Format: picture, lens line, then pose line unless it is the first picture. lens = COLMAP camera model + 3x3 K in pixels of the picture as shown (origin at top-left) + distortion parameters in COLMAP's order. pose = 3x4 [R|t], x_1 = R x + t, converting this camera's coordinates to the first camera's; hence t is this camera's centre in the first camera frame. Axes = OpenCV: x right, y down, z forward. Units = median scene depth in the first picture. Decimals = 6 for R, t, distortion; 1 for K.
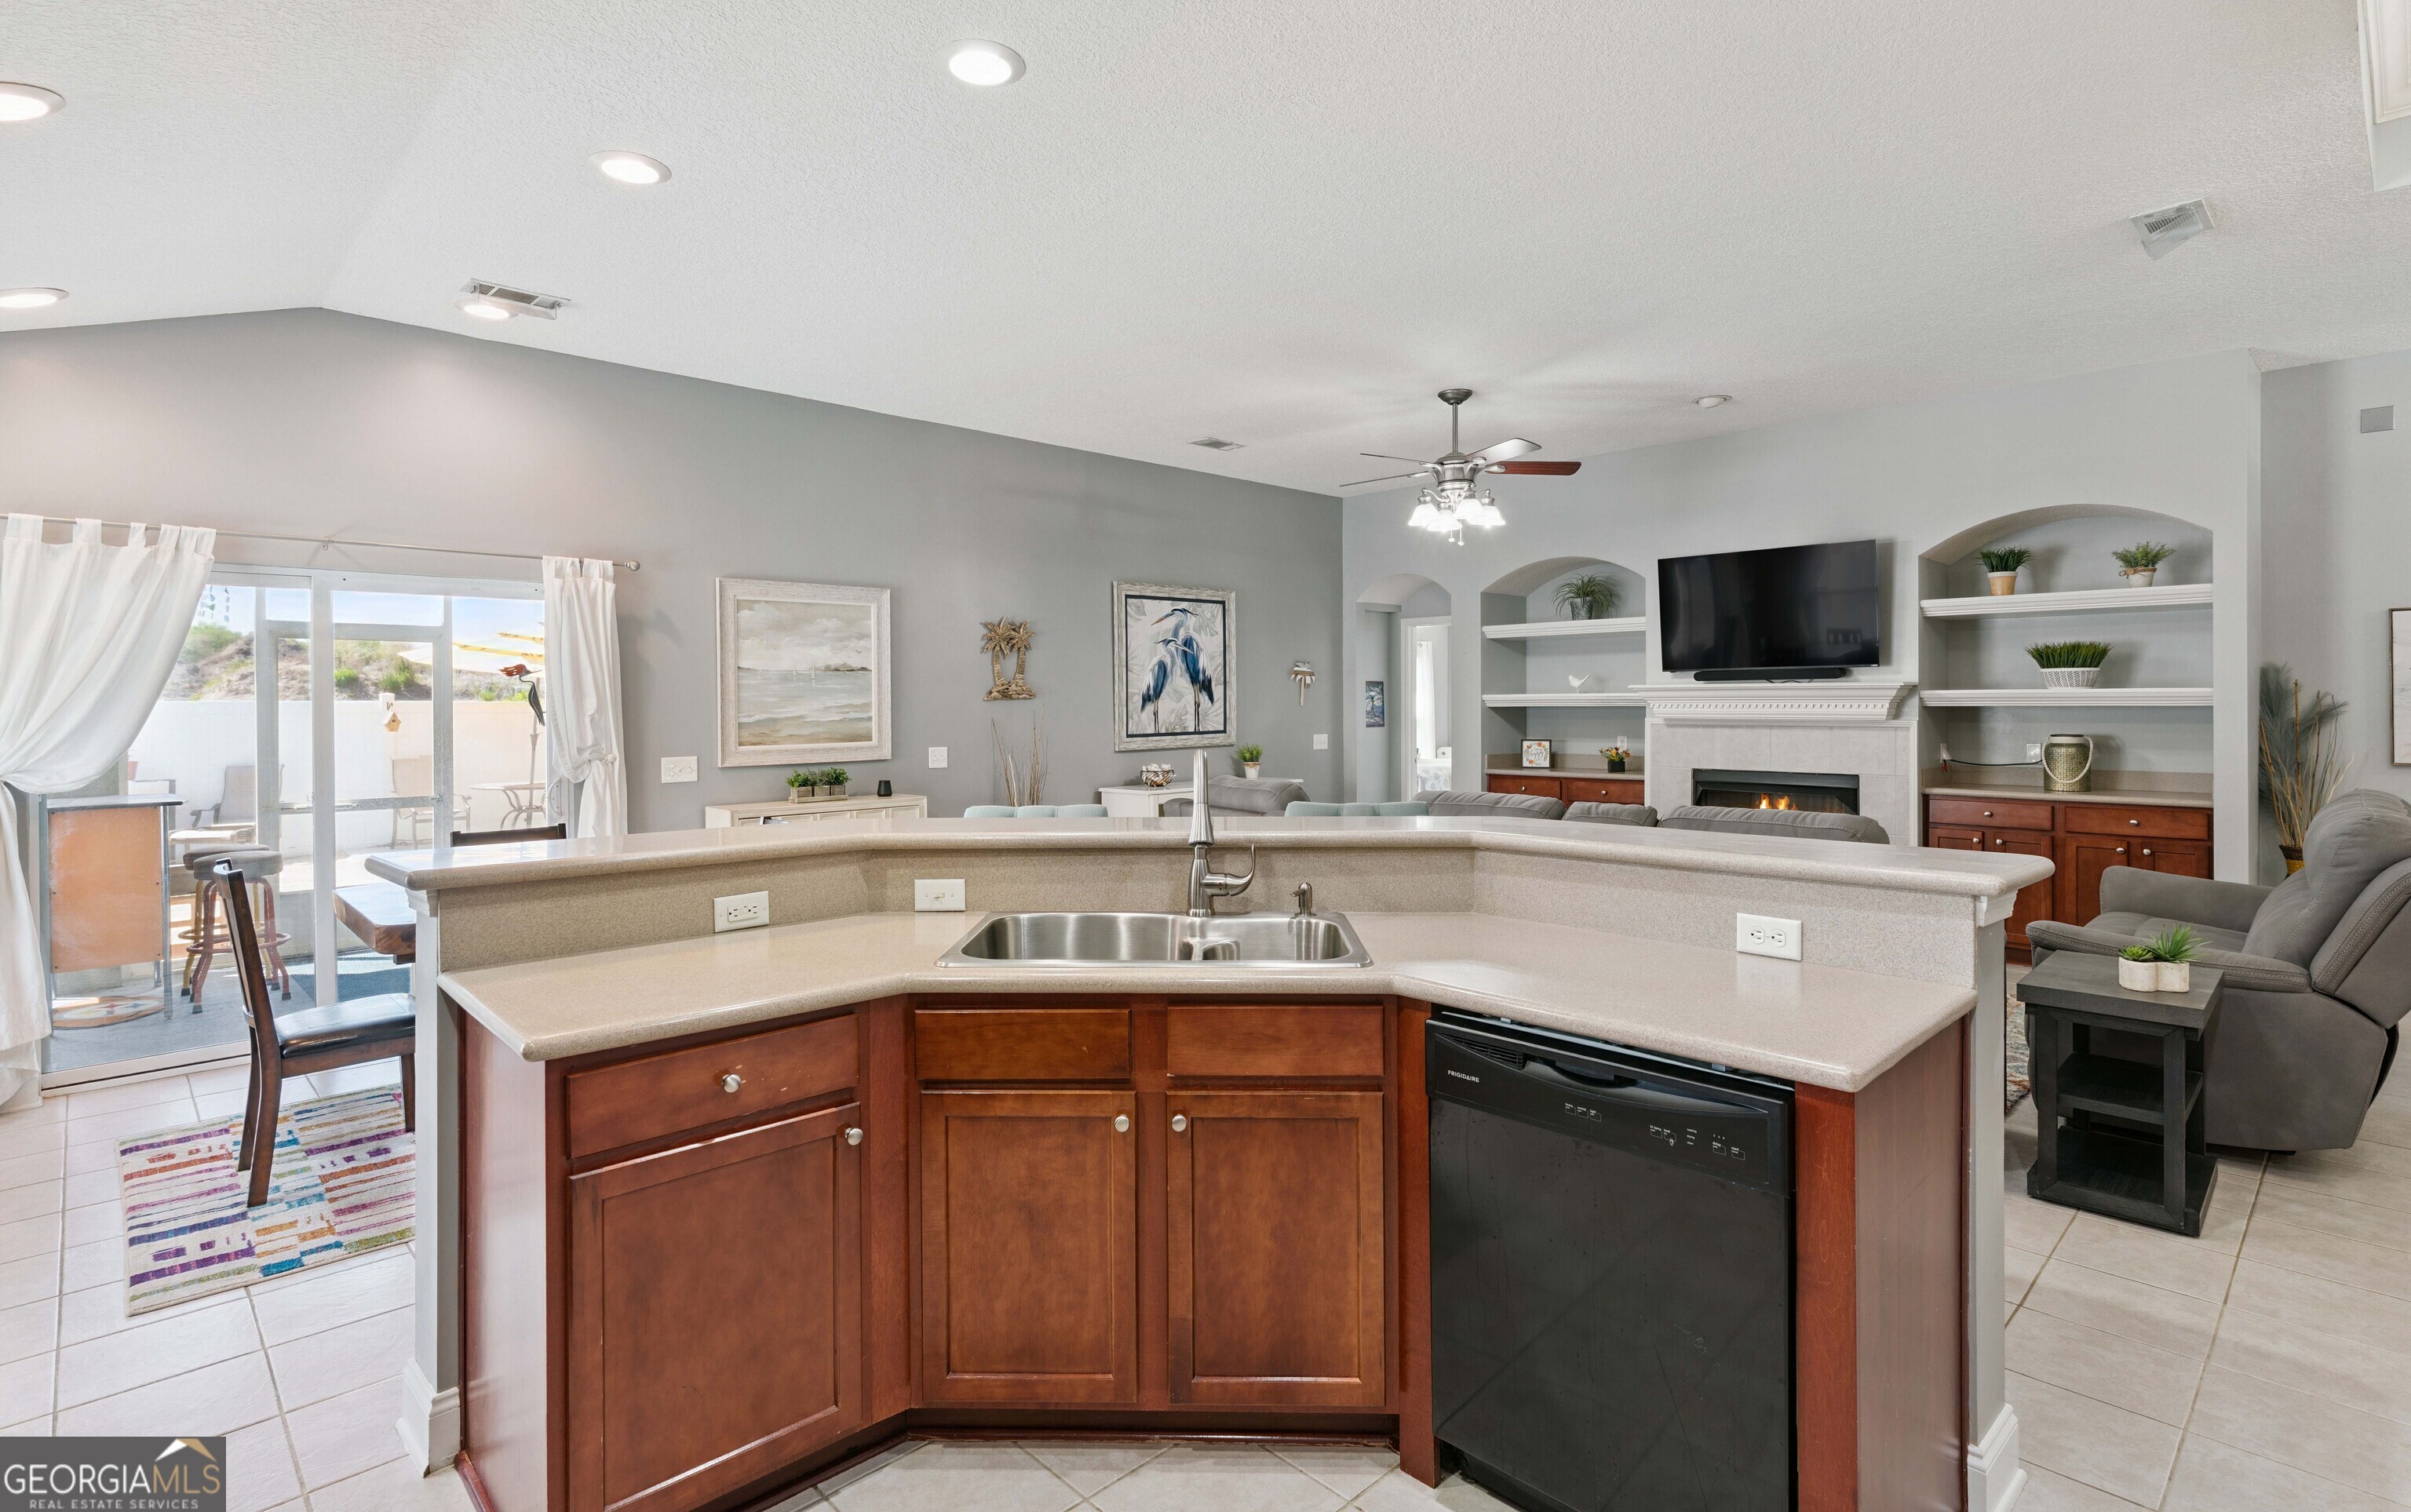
lens RADIAL K [[1169.7, 0, 1197.4], [0, 1169.7, 714.3], [0, 0, 1]] dist [0.002417, 0.001806]
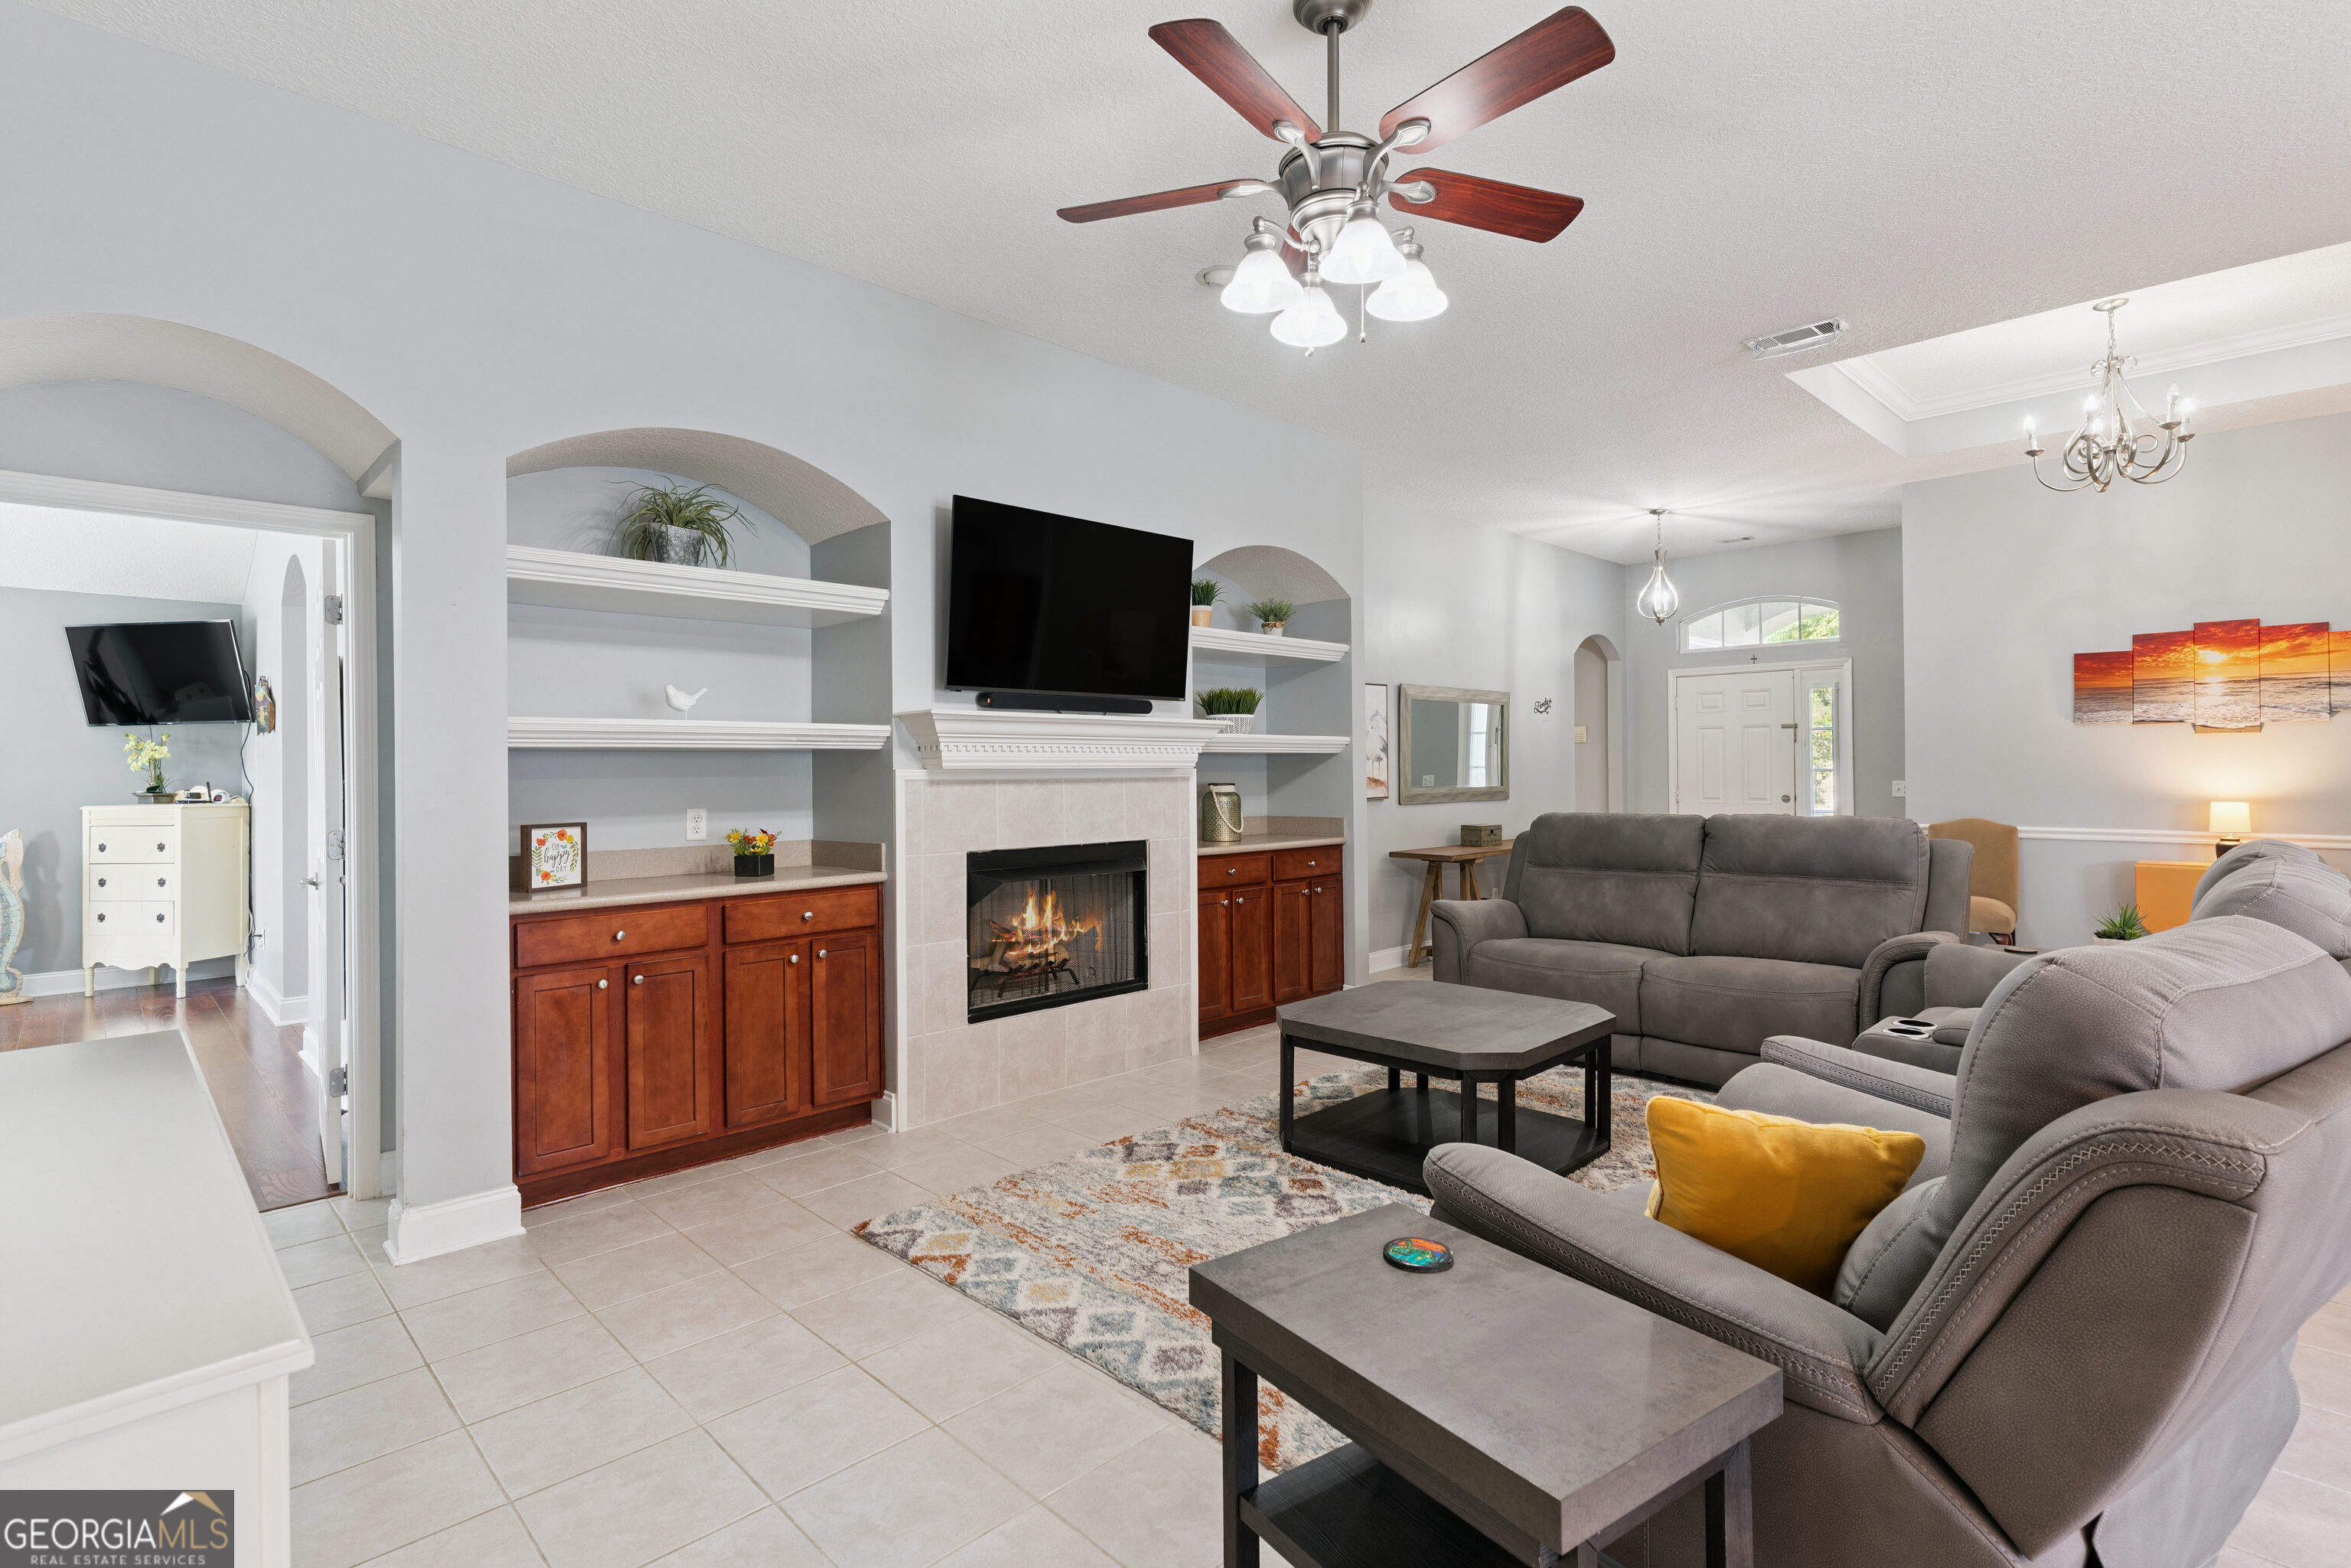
lens RADIAL K [[1122.5, 0, 1175.6], [0, 1122.5, 758.7], [0, 0, 1]] dist [0.001535, 0.000807]
pose [[-0.010224, 0.014604, 0.999841, -0.179974], [0.018244, 0.999730, -0.014416, 0.009503], [-0.999781, 0.018093, -0.010487, 1.009707]]
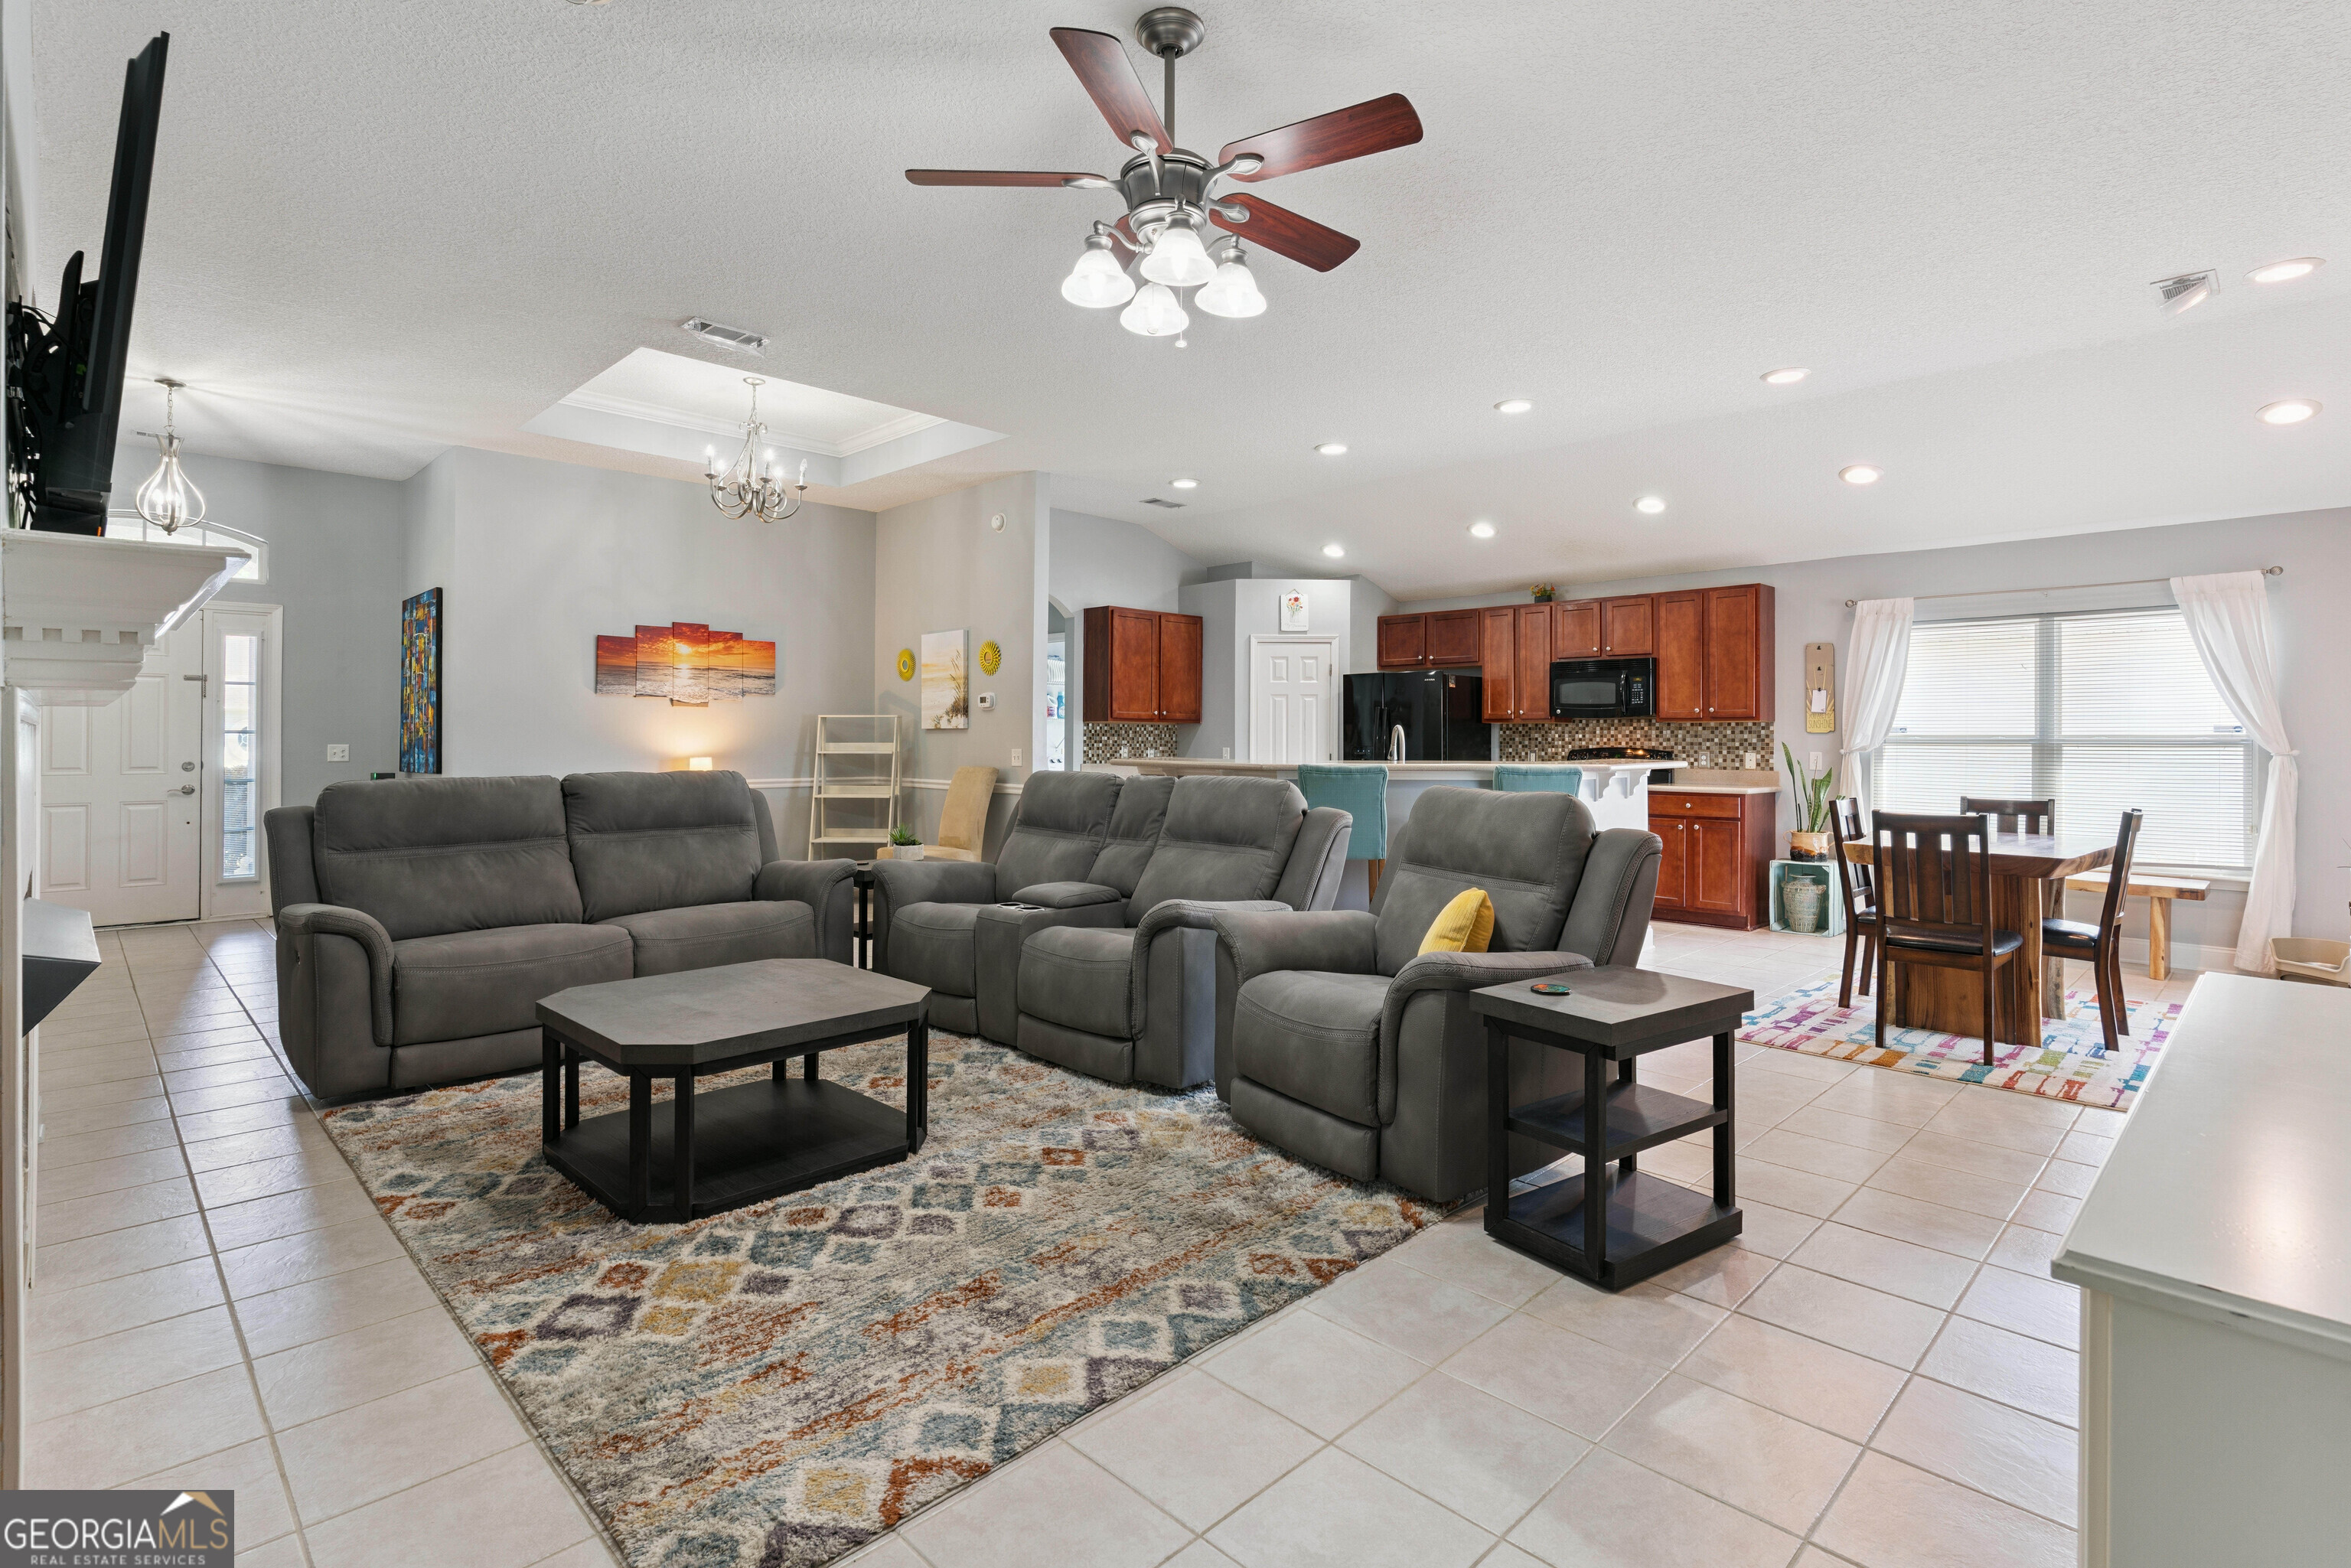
lens RADIAL K [[1122.5, 0, 1180.5], [0, 1122.5, 725.0], [0, 0, 1]] dist [0.001535, 0.000807]
pose [[-0.999771, 0.001167, -0.021380, 0.214482], [0.001149, 0.999999, 0.000837, 0.011040], [0.021381, 0.000813, -0.999771, 1.388540]]
